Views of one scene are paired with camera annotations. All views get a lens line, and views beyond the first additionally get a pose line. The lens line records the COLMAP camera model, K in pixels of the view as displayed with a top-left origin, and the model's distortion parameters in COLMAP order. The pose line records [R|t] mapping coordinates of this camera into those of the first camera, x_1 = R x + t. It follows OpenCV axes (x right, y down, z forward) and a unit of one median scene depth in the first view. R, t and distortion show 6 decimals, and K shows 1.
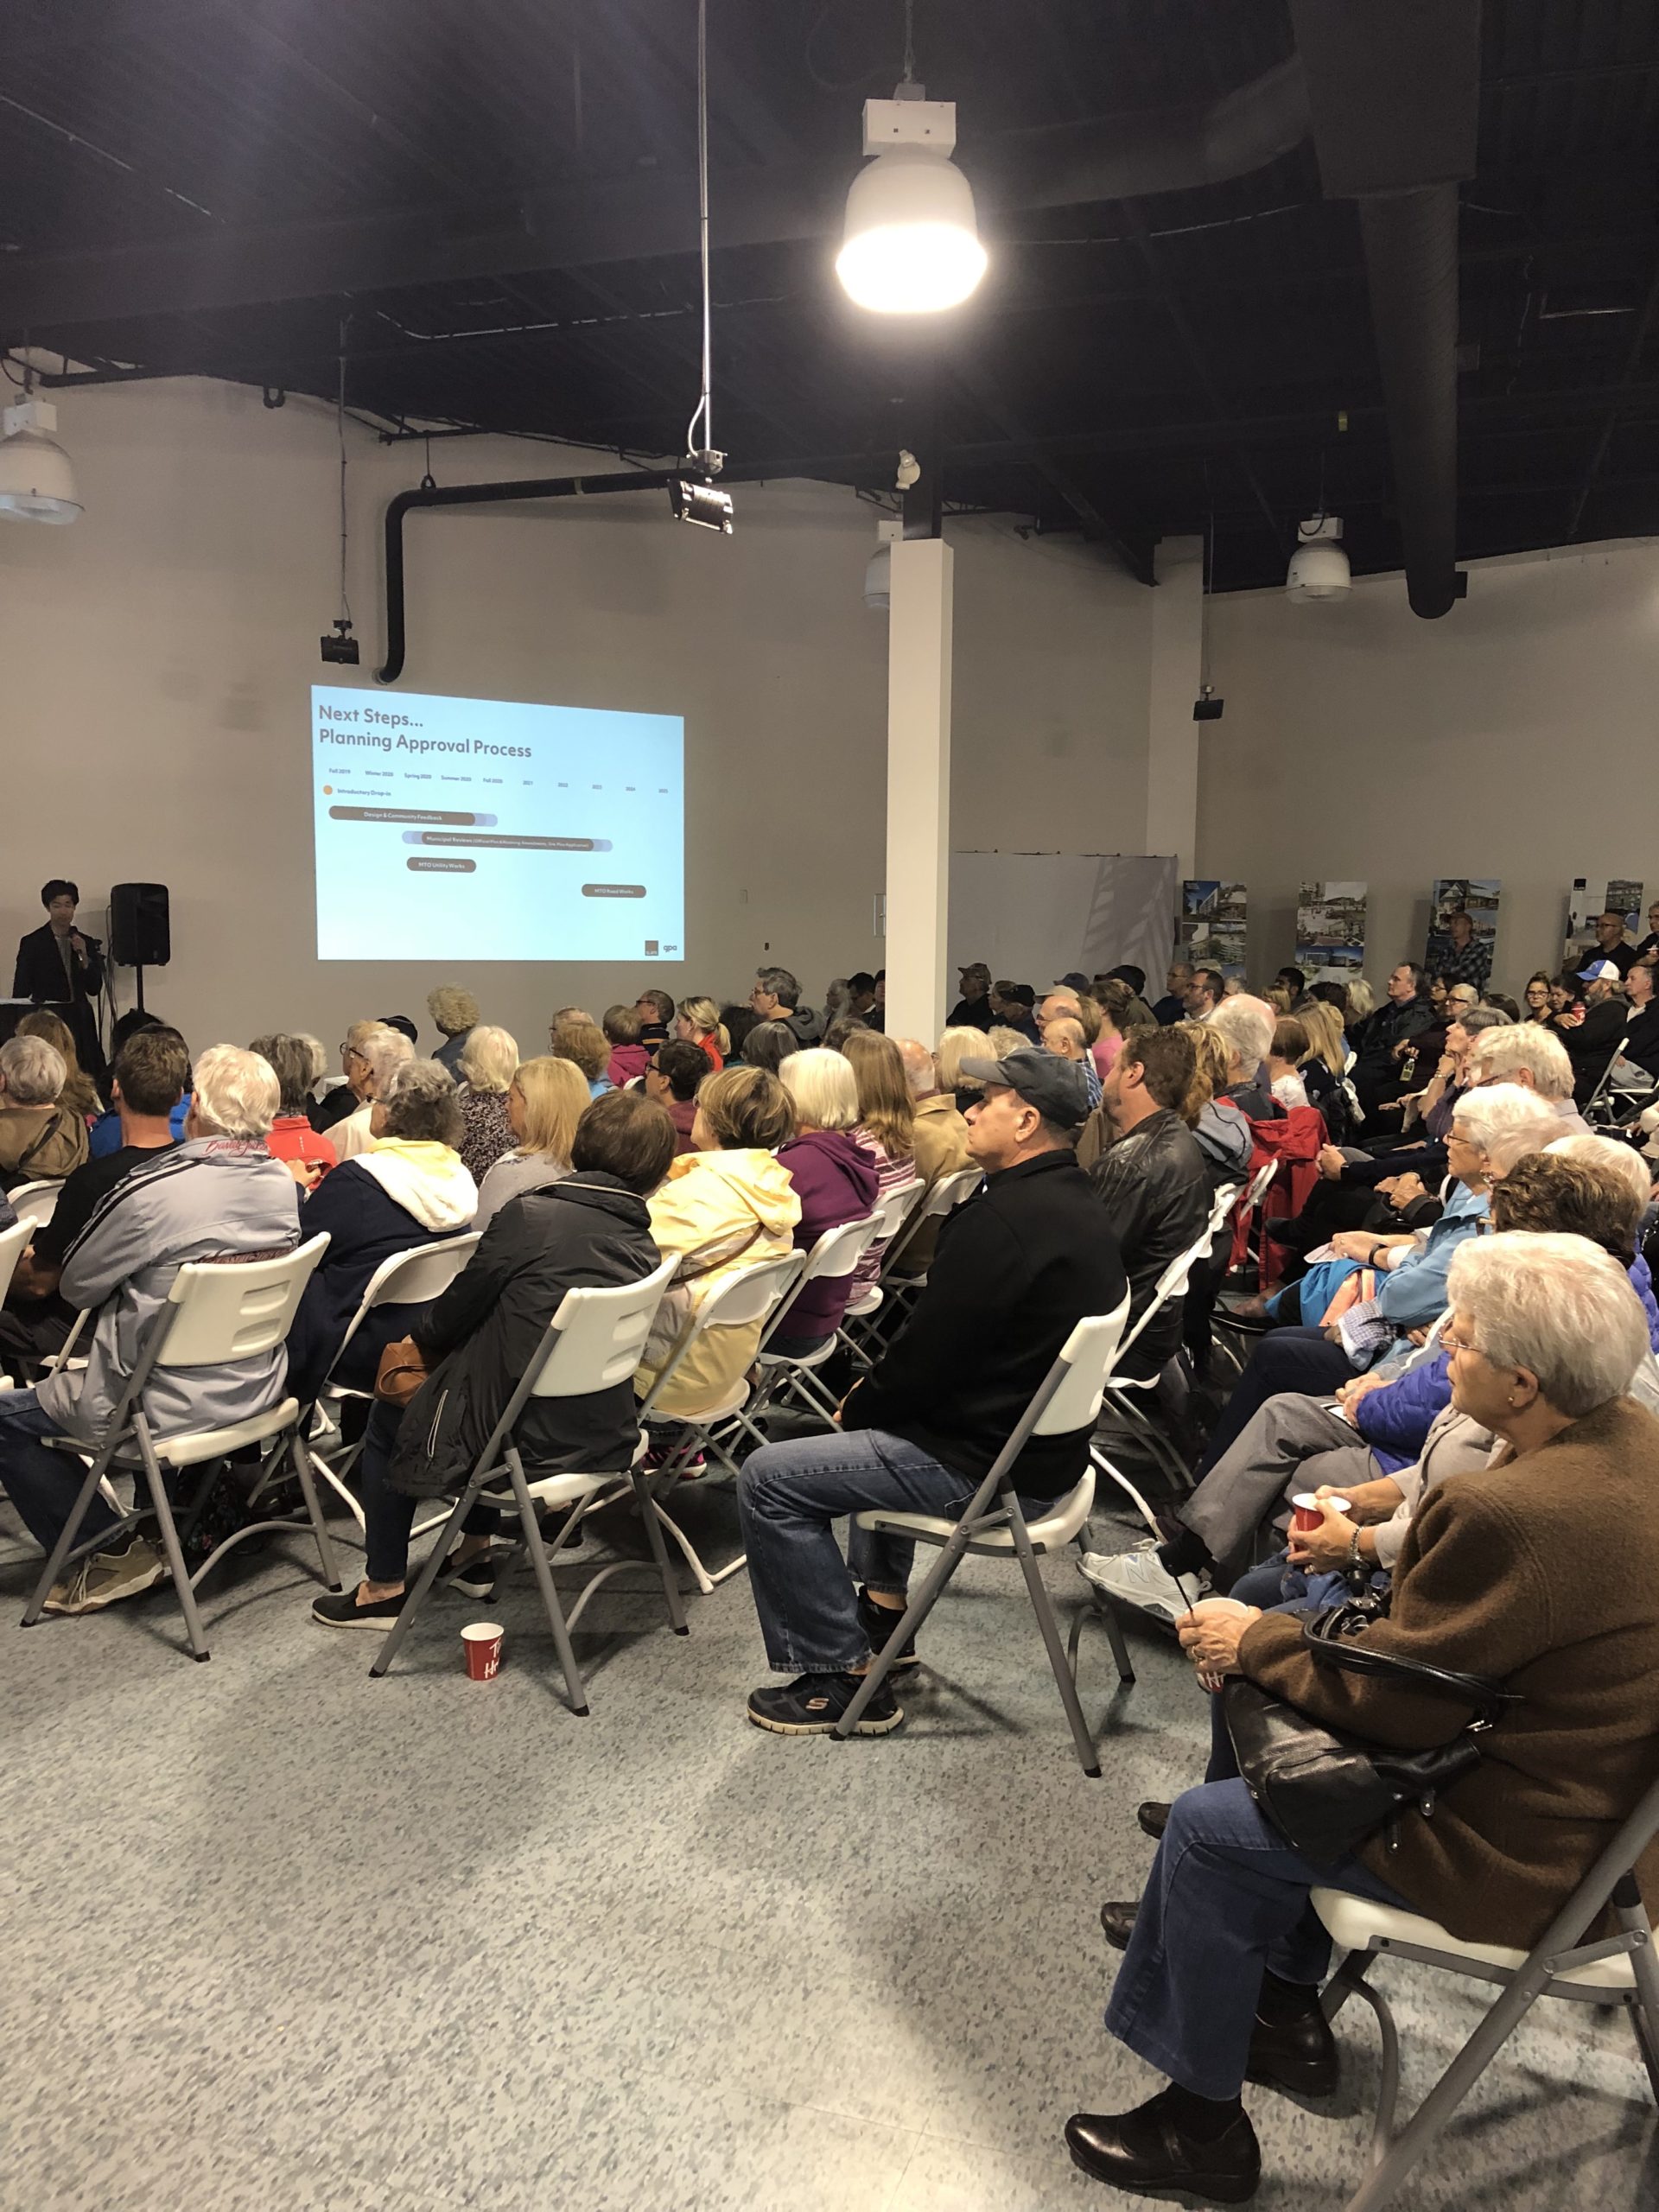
lens RADIAL K [[1776.1, 0, 829.5], [0, 1776.1, 1106.0], [0, 0, 1]] dist [0.040082, -0.081759]
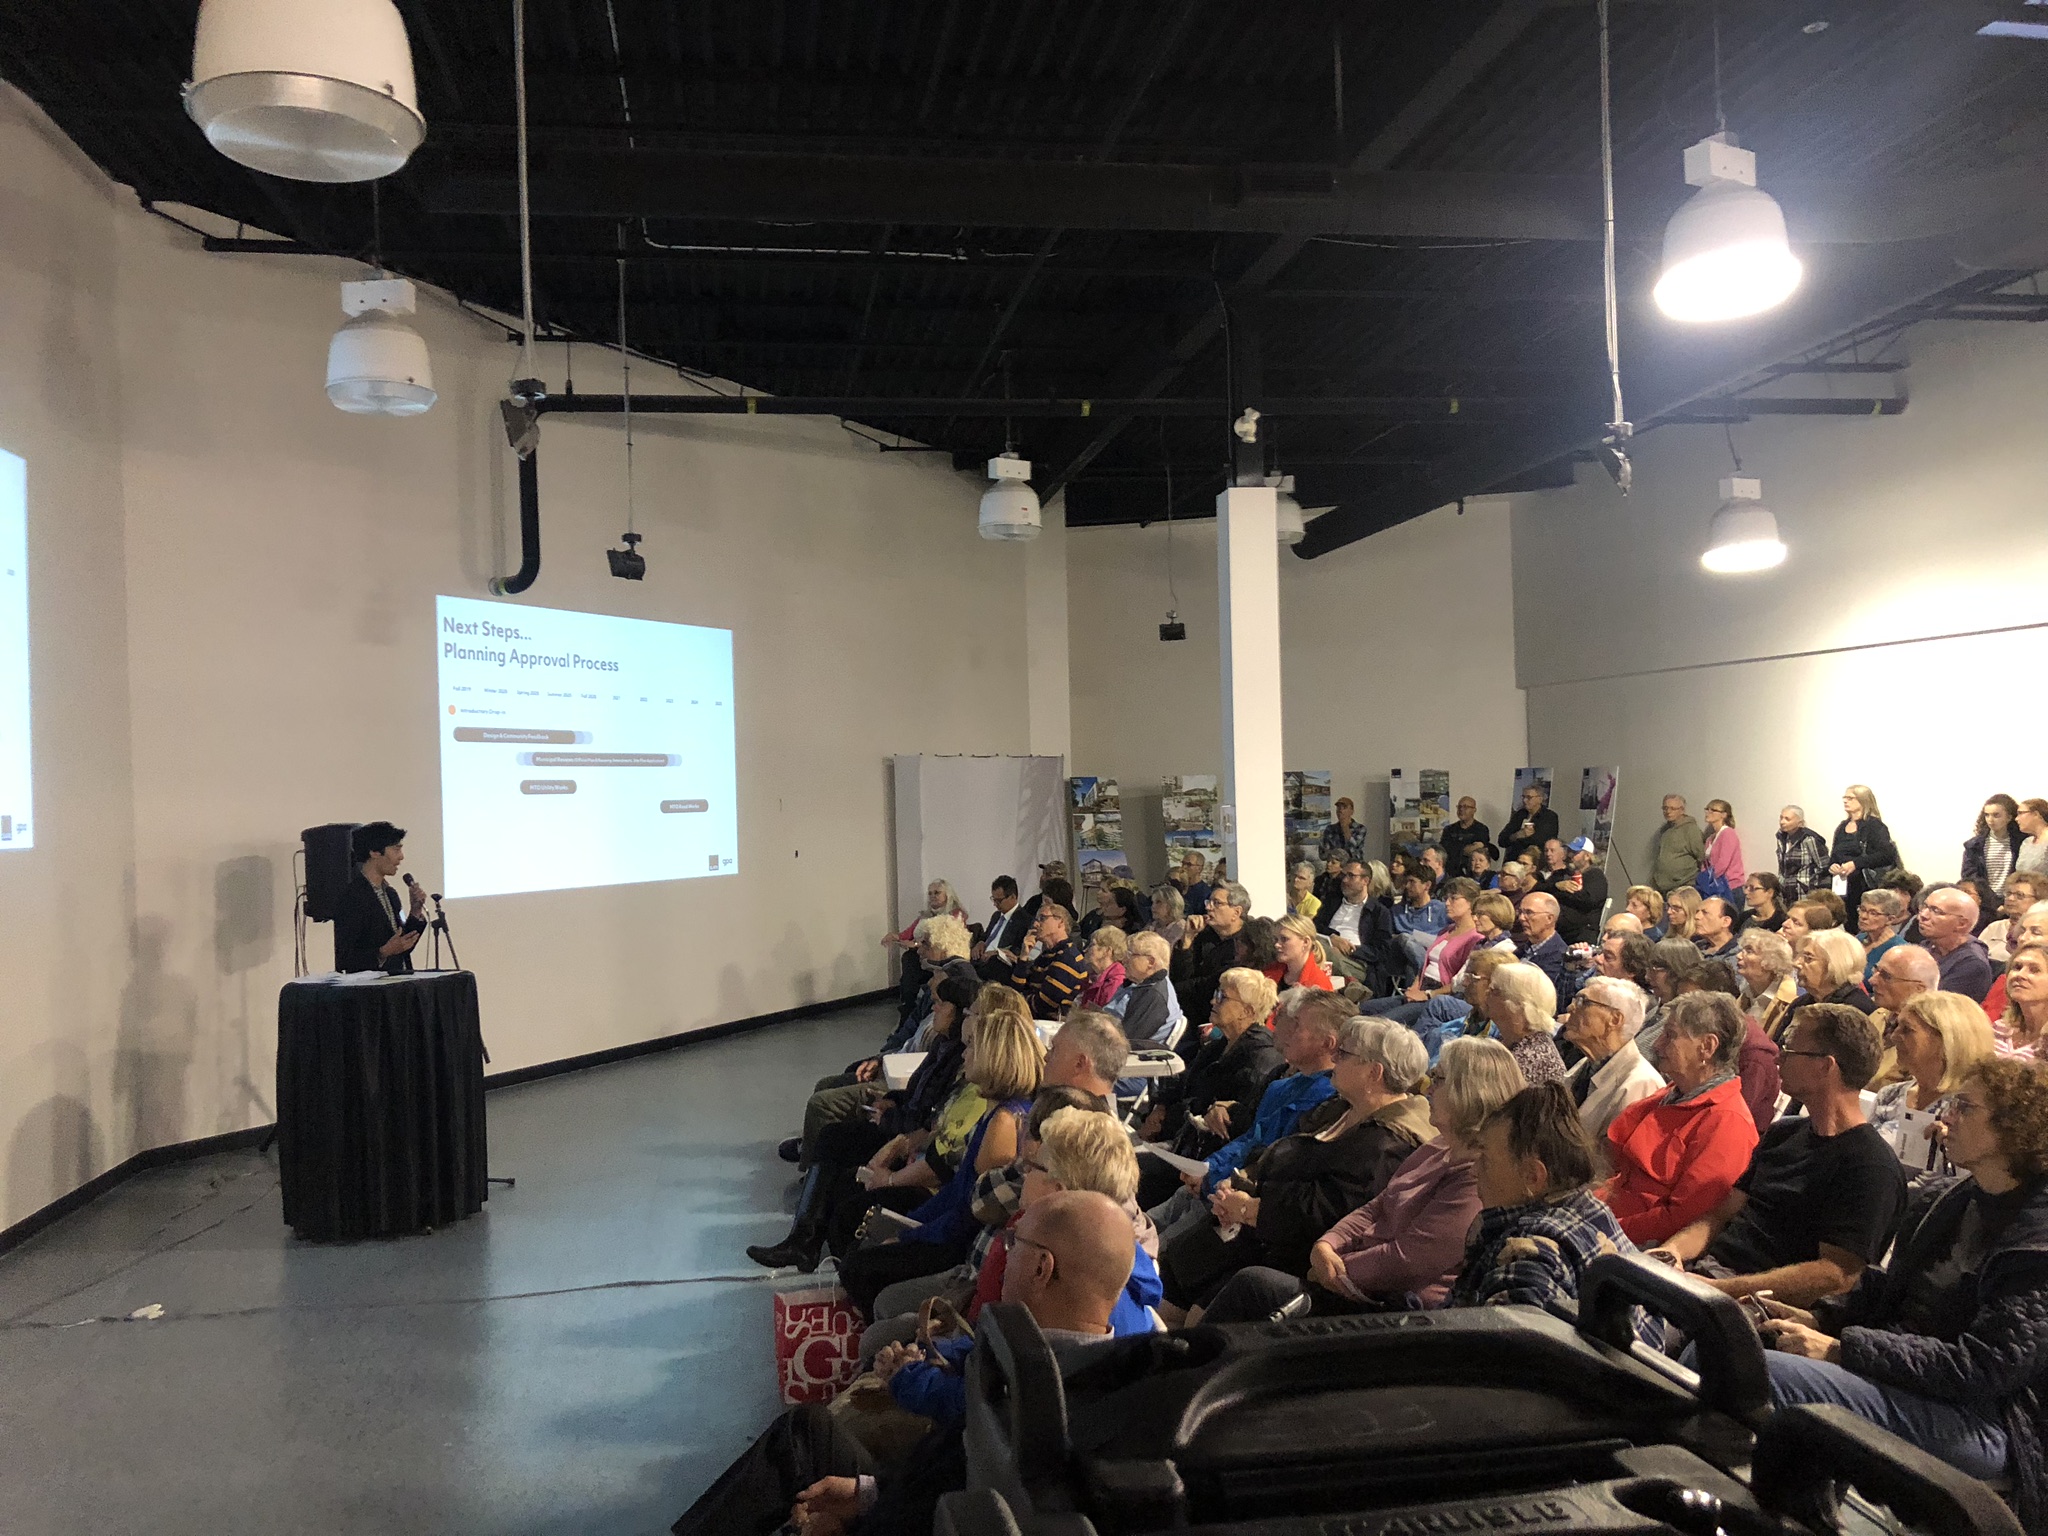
lens RADIAL K [[1644.5, 0, 1021.8], [0, 1644.5, 799.1], [0, 0, 1]] dist [0.040082, -0.081759]
pose [[0.893135, -0.033011, 0.448576, -0.395208], [0.079477, 0.993193, -0.085154, -0.037636], [-0.442712, 0.111705, 0.889679, 0.132126]]
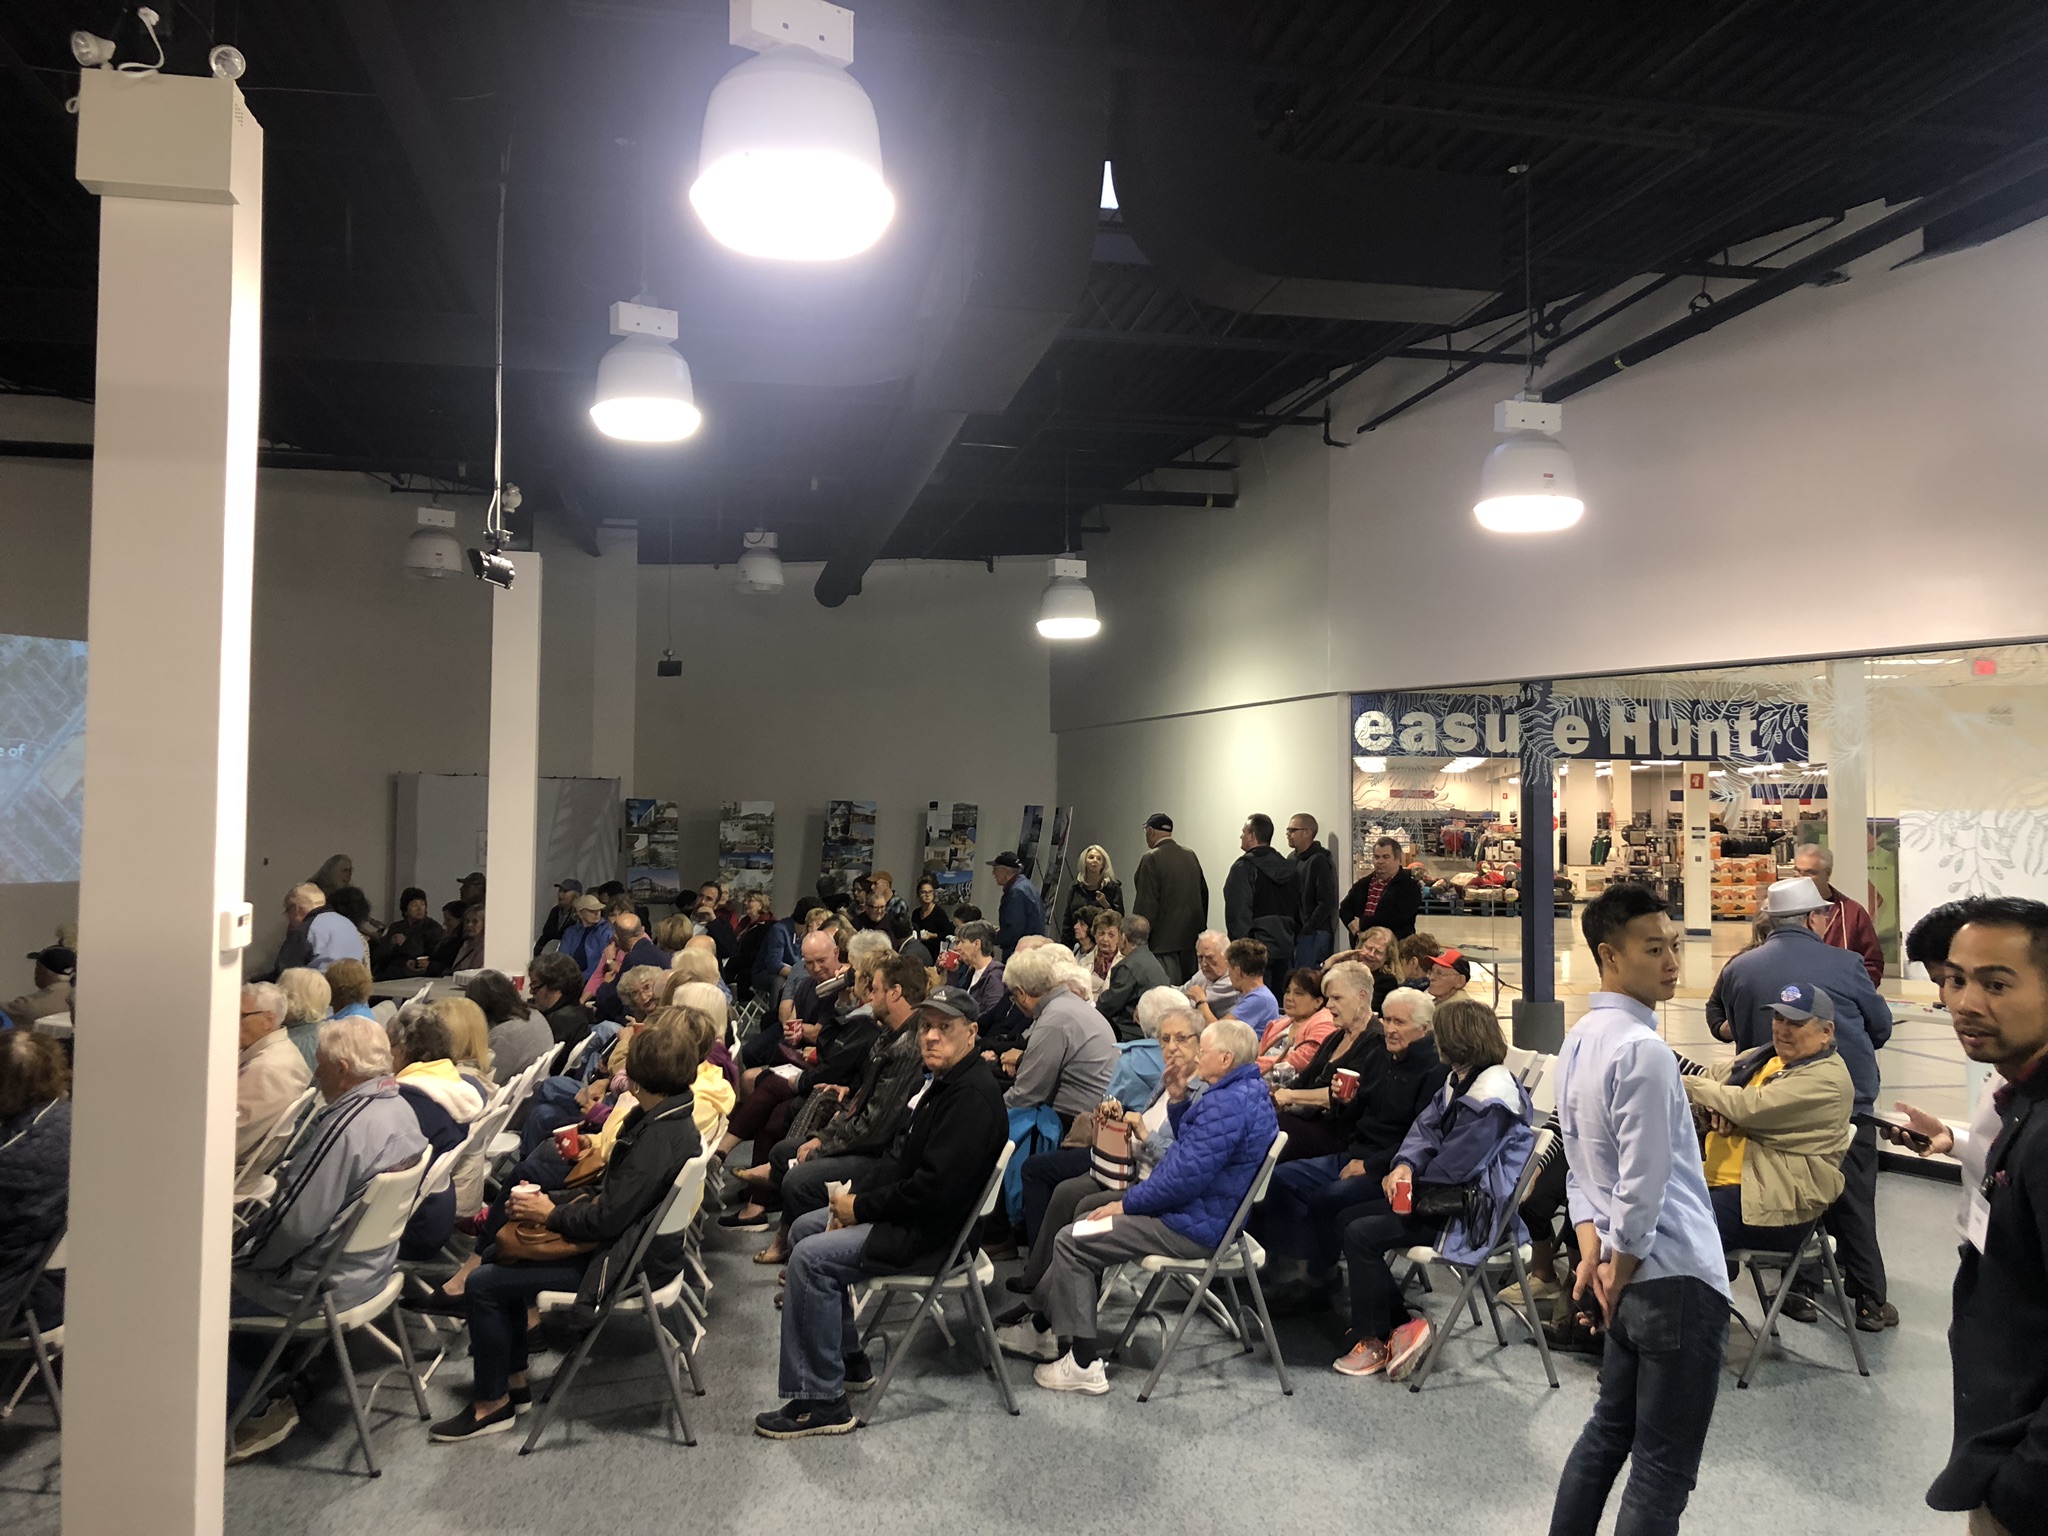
lens RADIAL K [[1627.5, 0, 1028.1], [0, 1627.5, 730.9], [0, 0, 1]] dist [0.108090, -0.130474]
pose [[0.869292, 0.026164, 0.493605, -0.148592], [0.047584, 0.989531, -0.136250, -0.012977], [-0.492003, 0.141929, 0.858947, -0.109454]]
